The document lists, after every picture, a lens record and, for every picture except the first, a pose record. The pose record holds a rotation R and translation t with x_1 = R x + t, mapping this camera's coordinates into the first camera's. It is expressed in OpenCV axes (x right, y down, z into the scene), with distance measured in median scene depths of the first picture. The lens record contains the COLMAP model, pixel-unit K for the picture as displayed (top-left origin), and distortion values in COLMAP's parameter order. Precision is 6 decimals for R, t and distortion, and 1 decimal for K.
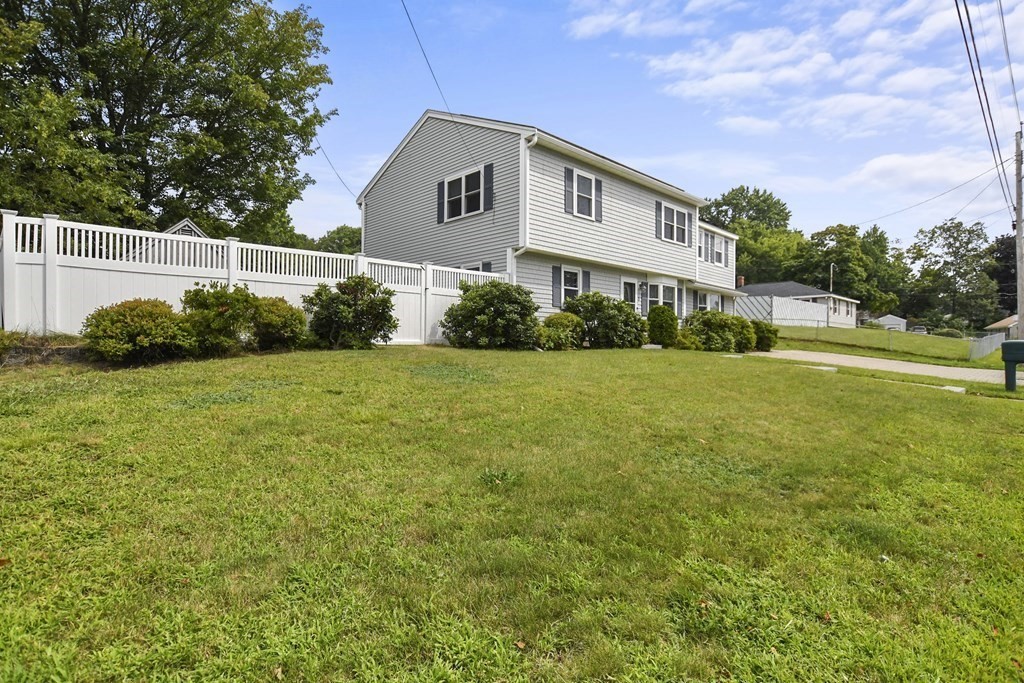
lens RADIAL K [[507.7, 0, 522.1], [0, 507.7, 343.5], [0, 0, 1]] dist [-0.045813, -0.000296]
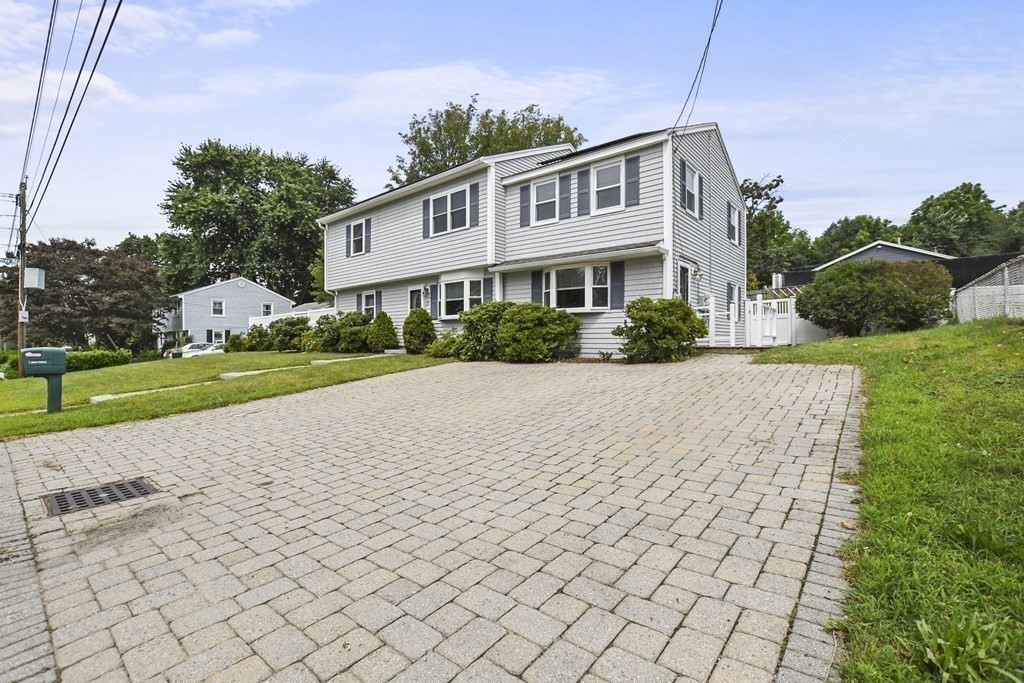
lens RADIAL K [[455.4, 0, 515.0], [0, 455.4, 346.0], [0, 0, 1]] dist [-0.028475, 0.002705]
pose [[0.102938, -0.015856, -0.994561, 1.181889], [-0.011285, 0.999790, -0.017107, 0.008973], [0.994624, 0.012985, 0.102738, 1.124439]]
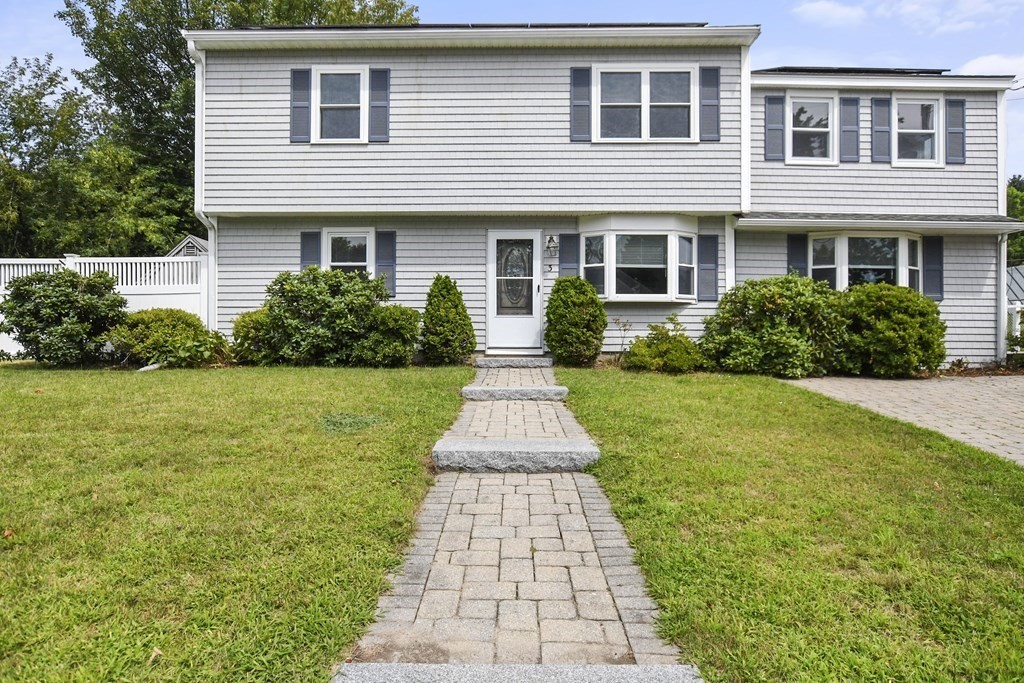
lens RADIAL K [[549.4, 0, 508.3], [0, 549.4, 339.6], [0, 0, 1]] dist [-0.006624, -0.002428]
pose [[0.706265, -0.020128, -0.707662, 0.618630], [-0.001334, 0.999556, -0.029762, 0.000480], [0.707946, 0.021964, 0.705924, 0.600854]]
